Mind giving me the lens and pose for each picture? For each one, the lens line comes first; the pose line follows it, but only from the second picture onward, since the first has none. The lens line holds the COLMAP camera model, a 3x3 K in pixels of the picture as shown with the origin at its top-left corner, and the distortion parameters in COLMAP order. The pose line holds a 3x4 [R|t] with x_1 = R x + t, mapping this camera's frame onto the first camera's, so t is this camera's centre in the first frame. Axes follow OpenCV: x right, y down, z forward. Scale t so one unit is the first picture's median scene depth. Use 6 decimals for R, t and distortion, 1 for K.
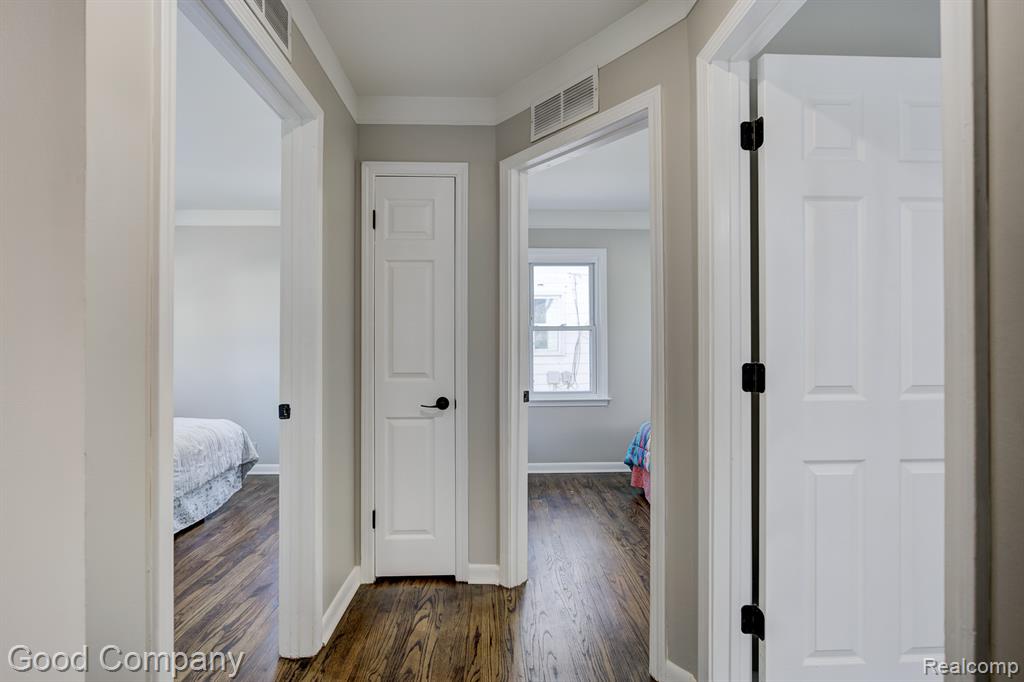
lens RADIAL K [[457.3, 0, 512.0], [0, 457.3, 341.0], [0, 0, 1]] dist [-0.021066, 0.011861]
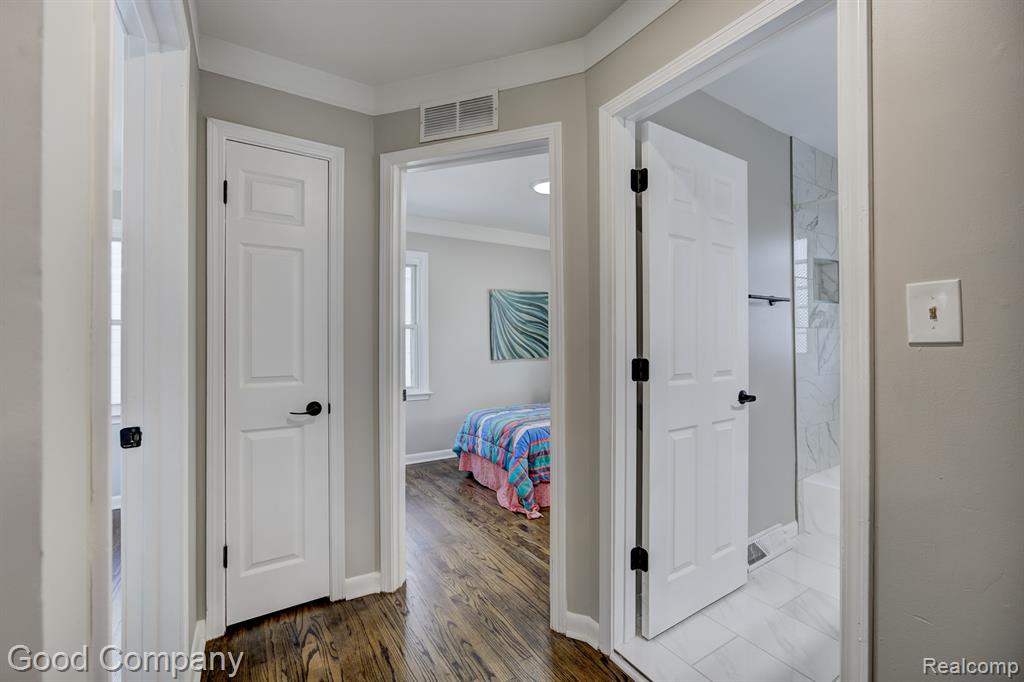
lens RADIAL K [[422.3, 0, 506.3], [0, 422.3, 338.7], [0, 0, 1]] dist [-0.002083, 0.000240]
pose [[0.870094, 0.002829, 0.492878, -0.238182], [-0.003590, 0.999993, 0.000598, -0.004105], [-0.492873, -0.002290, 0.870098, 0.088815]]
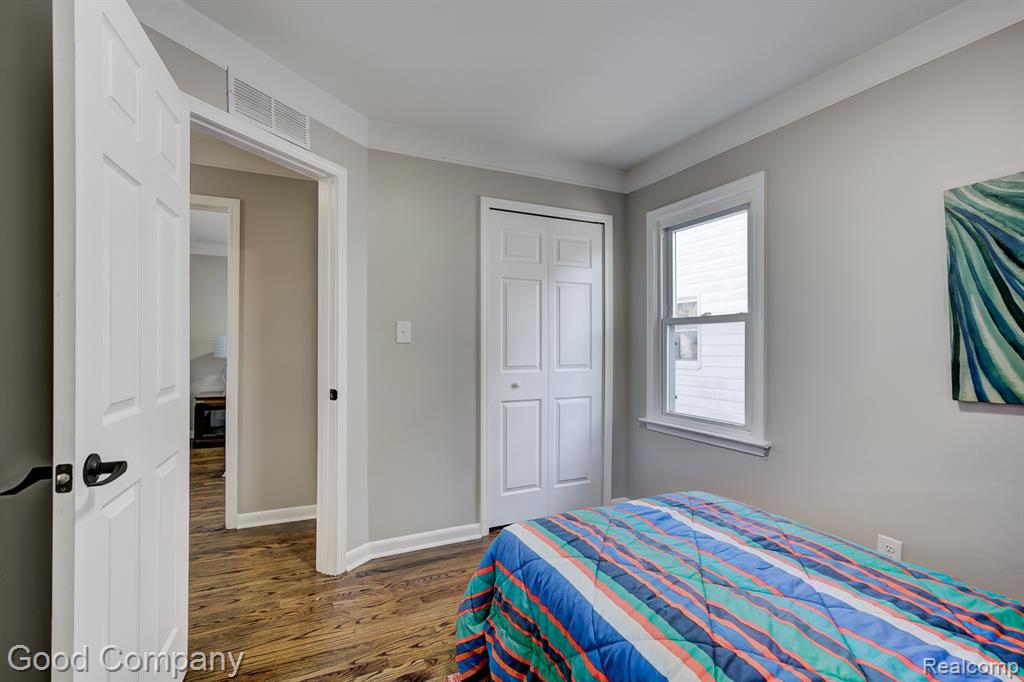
lens RADIAL K [[455.6, 0, 512.0], [0, 455.6, 341.0], [0, 0, 1]] dist [-0.001363, -0.000032]
pose [[0.392402, -0.001051, -0.919793, 1.156591], [0.004587, 0.999989, 0.000814, 0.000768], [0.919783, -0.004538, 0.392402, 0.992386]]
